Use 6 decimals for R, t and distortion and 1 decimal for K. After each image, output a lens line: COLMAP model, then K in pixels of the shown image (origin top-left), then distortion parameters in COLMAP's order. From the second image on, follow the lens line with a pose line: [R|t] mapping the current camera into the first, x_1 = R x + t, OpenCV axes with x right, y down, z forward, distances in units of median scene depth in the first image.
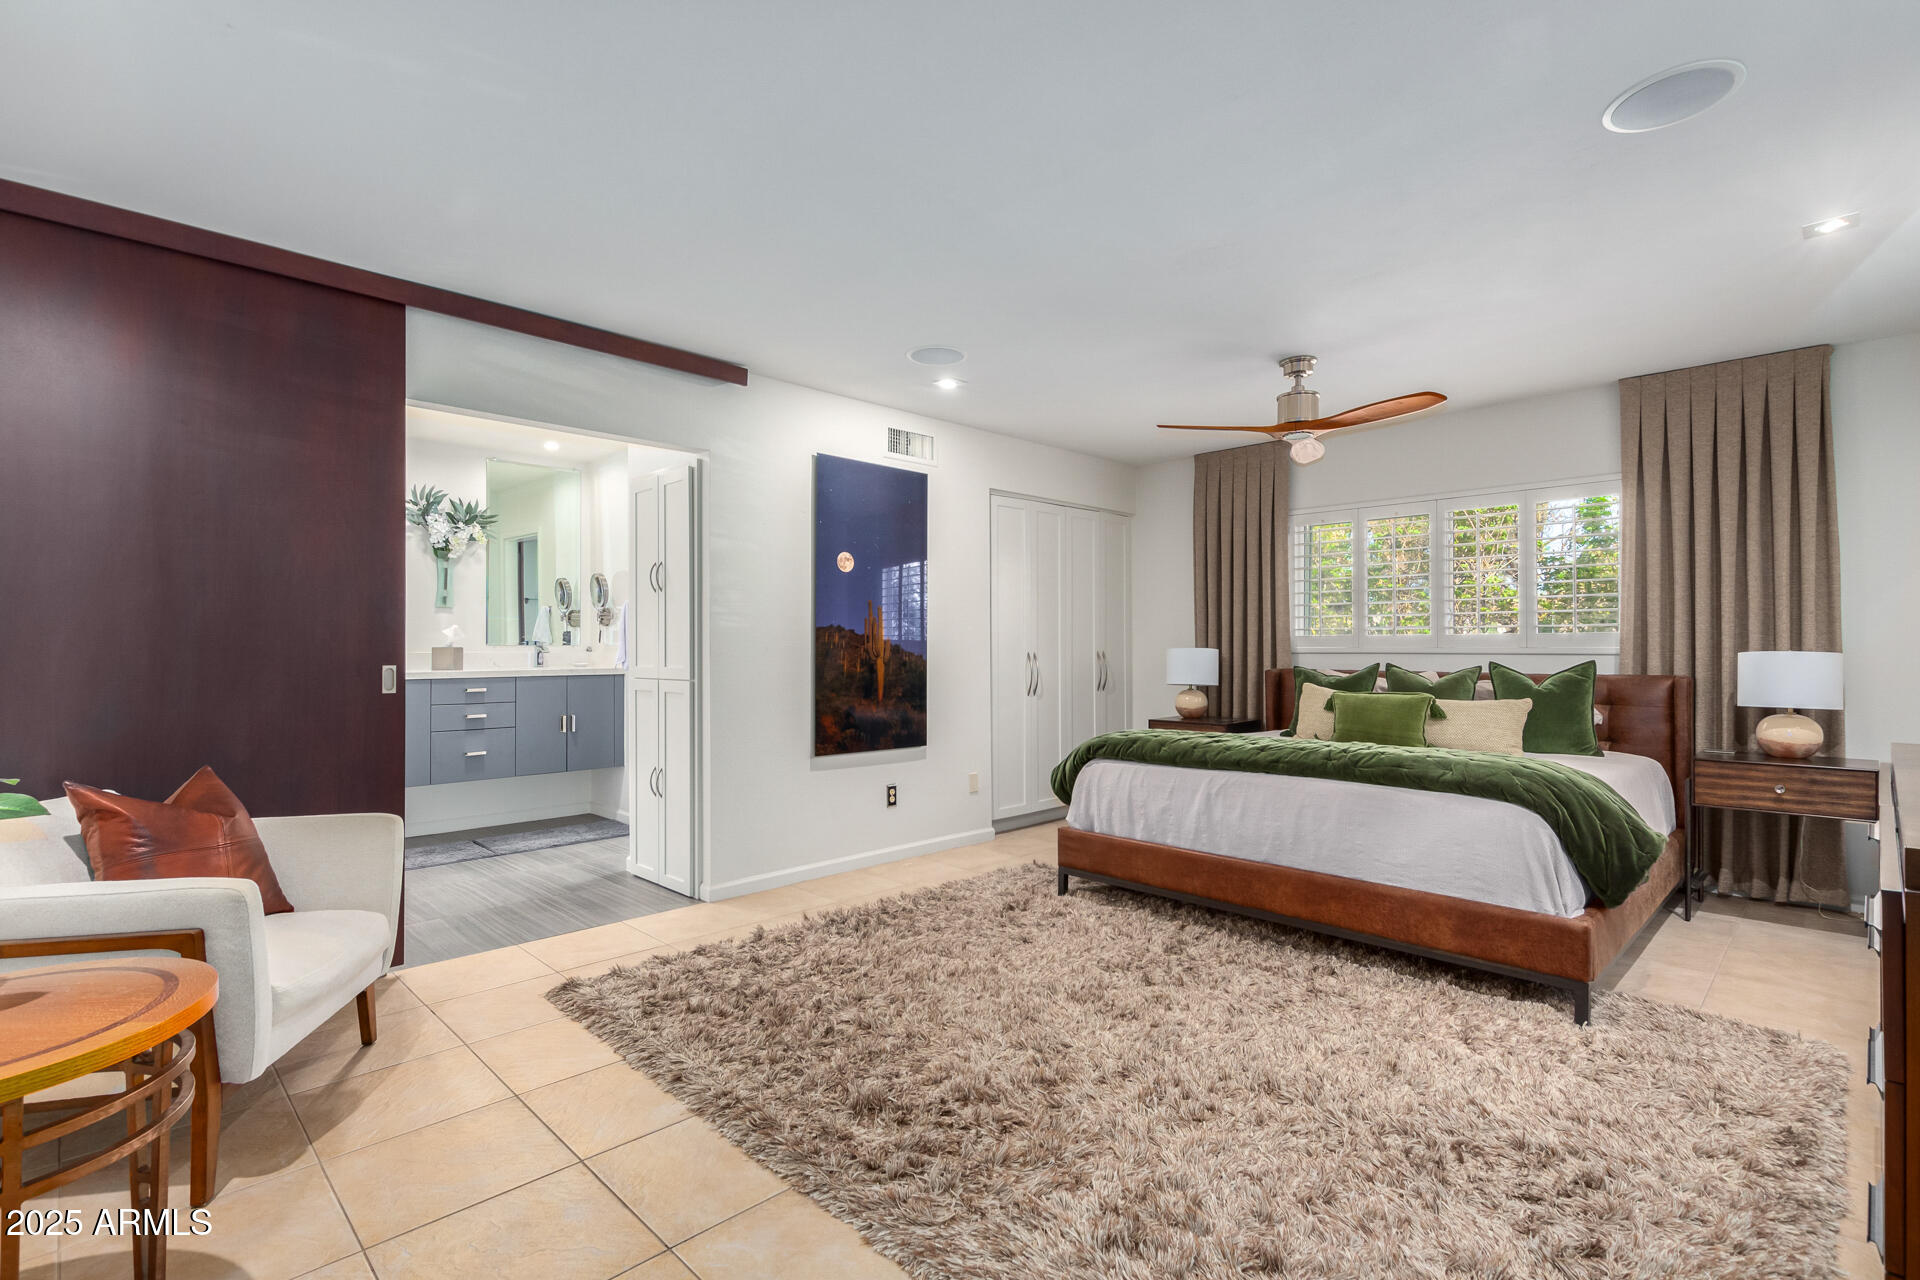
lens RADIAL K [[890.2, 0, 961.7], [0, 890.2, 642.2], [0, 0, 1]] dist [0.000364, -0.000899]
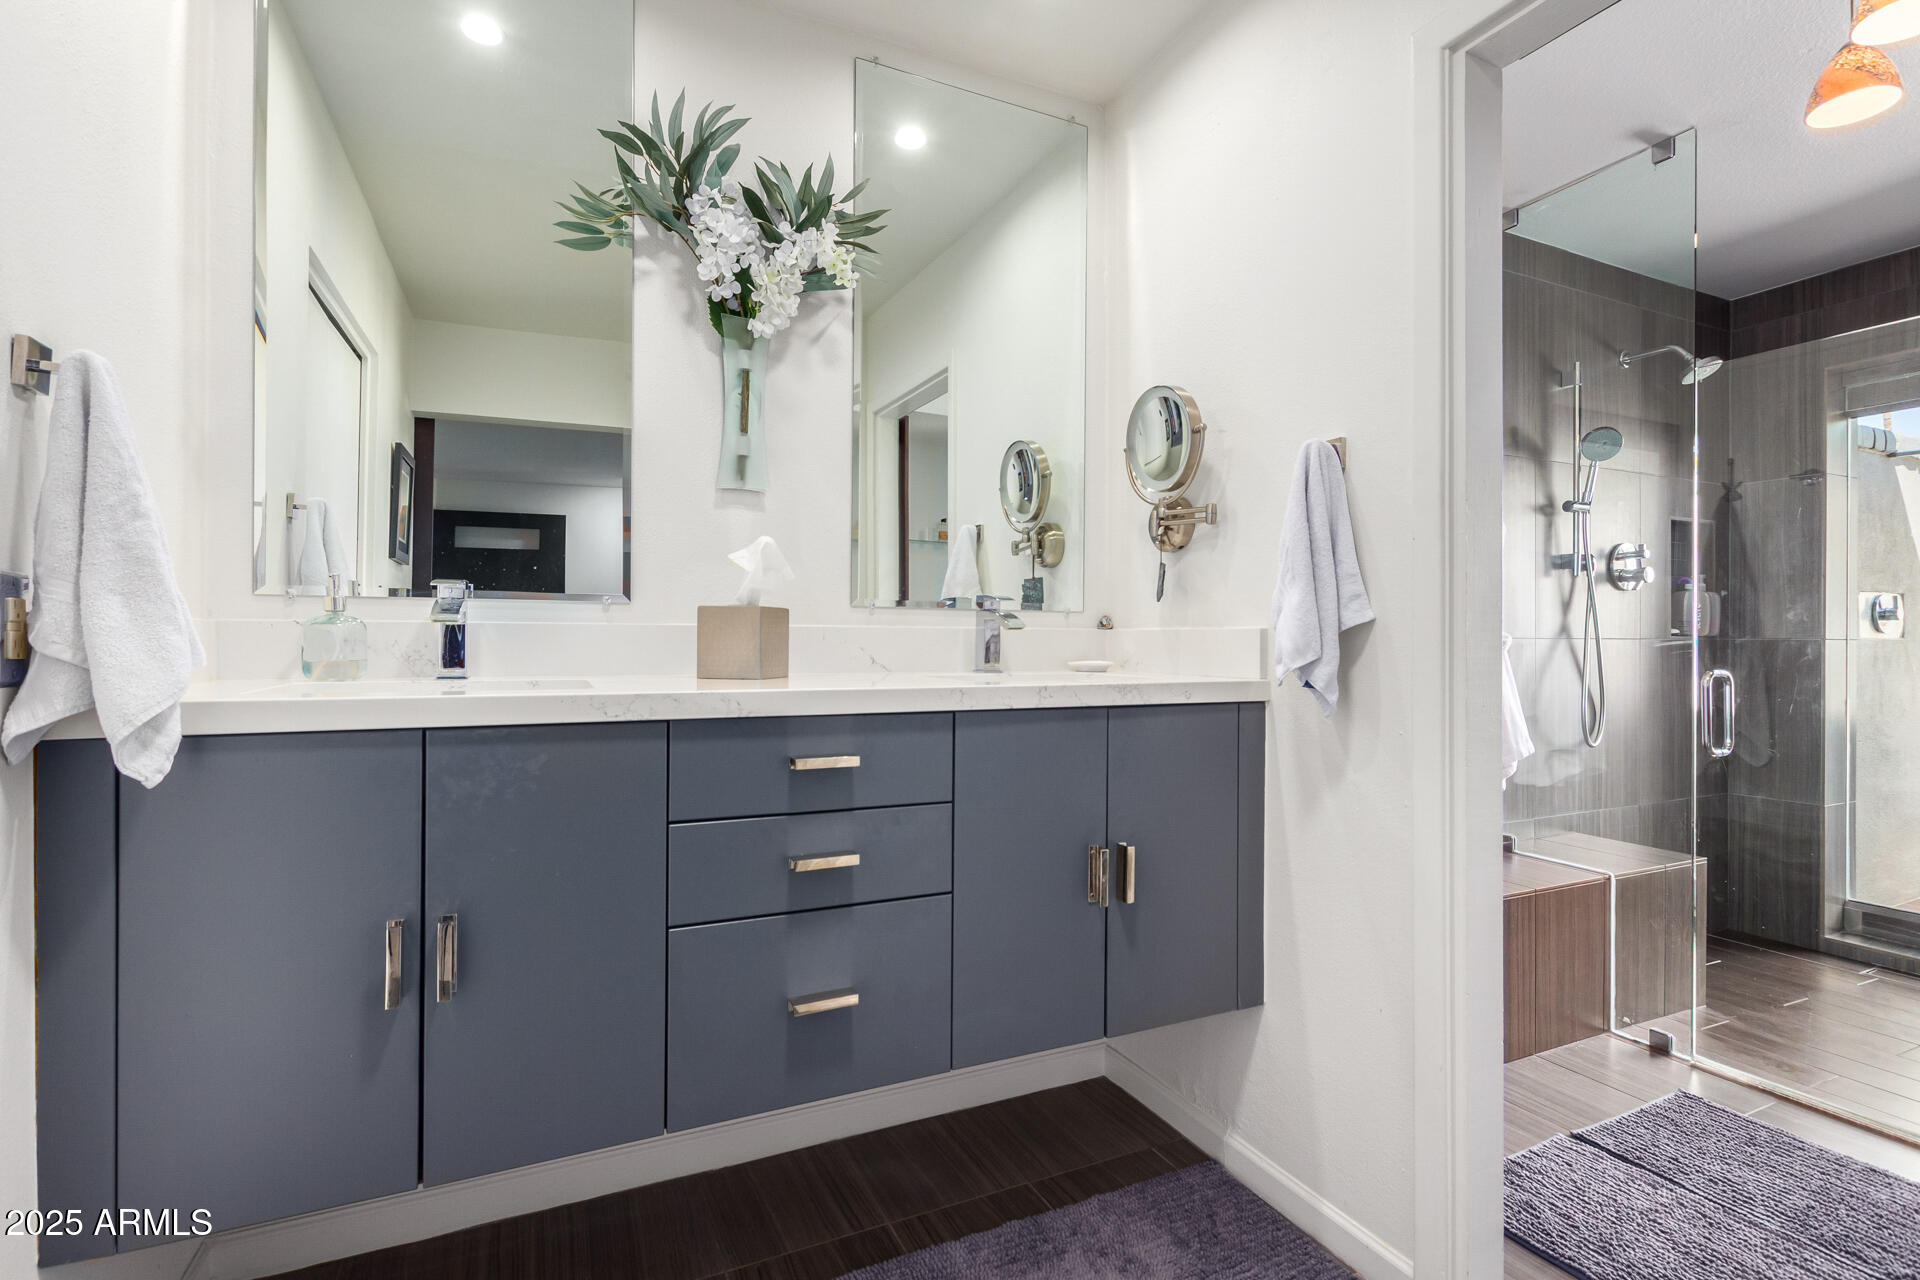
lens RADIAL K [[890.2, 0, 961.0], [0, 890.2, 639.8], [0, 0, 1]] dist [0.000364, -0.000899]
pose [[0.938372, 0.001196, -0.345625, -0.390284], [-0.000802, 0.999999, 0.001281, 0.016326], [0.345626, -0.000925, 0.938372, 0.718276]]
